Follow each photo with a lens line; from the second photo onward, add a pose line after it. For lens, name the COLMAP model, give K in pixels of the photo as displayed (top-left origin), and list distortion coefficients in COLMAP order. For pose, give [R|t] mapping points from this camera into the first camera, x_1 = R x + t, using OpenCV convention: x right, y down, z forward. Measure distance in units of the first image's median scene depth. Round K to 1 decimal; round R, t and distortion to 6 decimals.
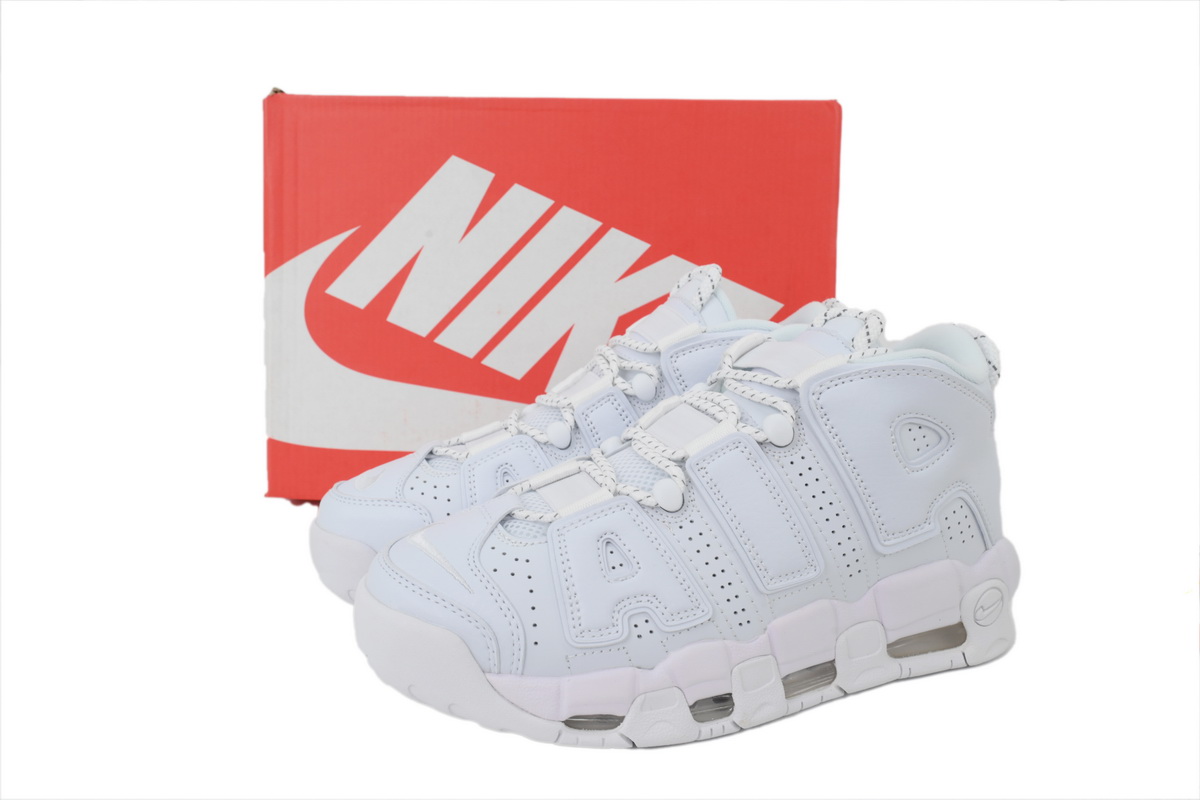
lens RADIAL K [[962.7, 0, 600.0], [0, 962.7, 400.0], [0, 0, 1]] dist [0.001311, -0.000068]
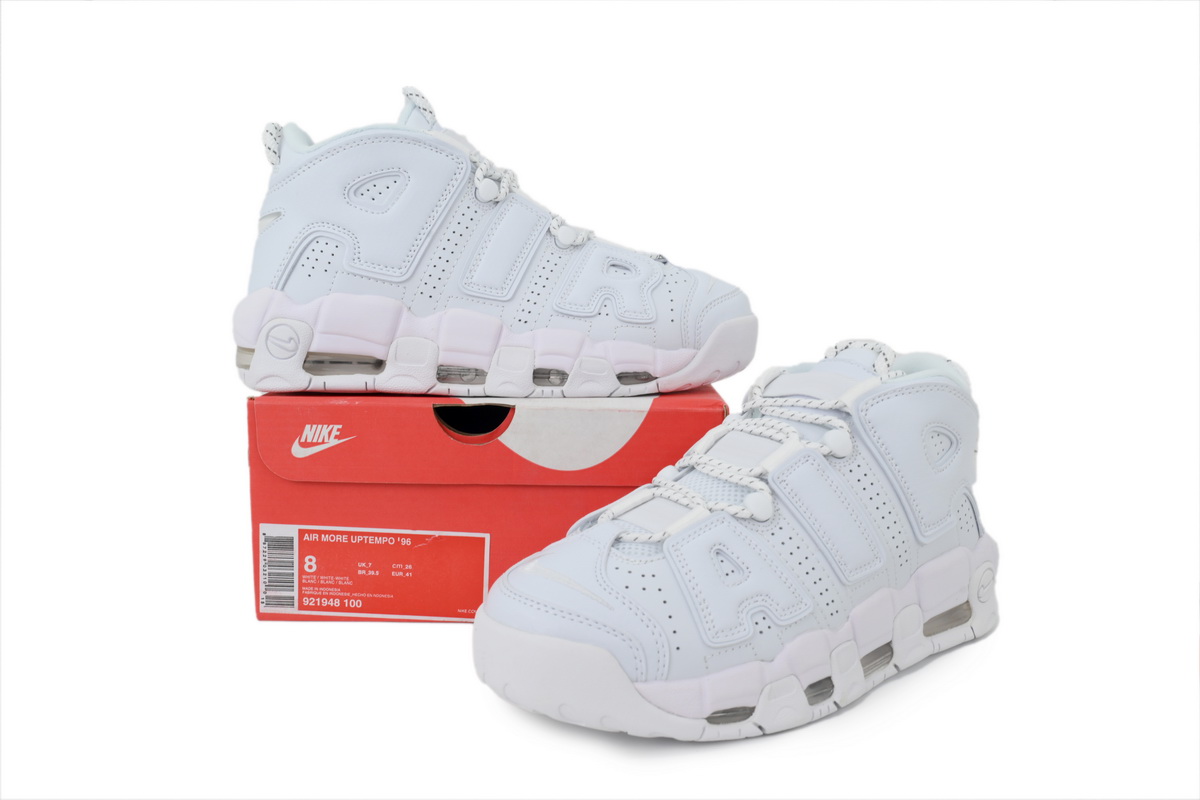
lens RADIAL K [[962.7, 0, 600.0], [0, 962.7, 400.0], [0, 0, 1]] dist [0.001311, -0.000068]
pose [[0.966768, -0.054057, 0.249877, -0.383594], [0.073410, 0.994927, -0.068787, 0.038325], [-0.244891, 0.084844, 0.965831, -0.053755]]
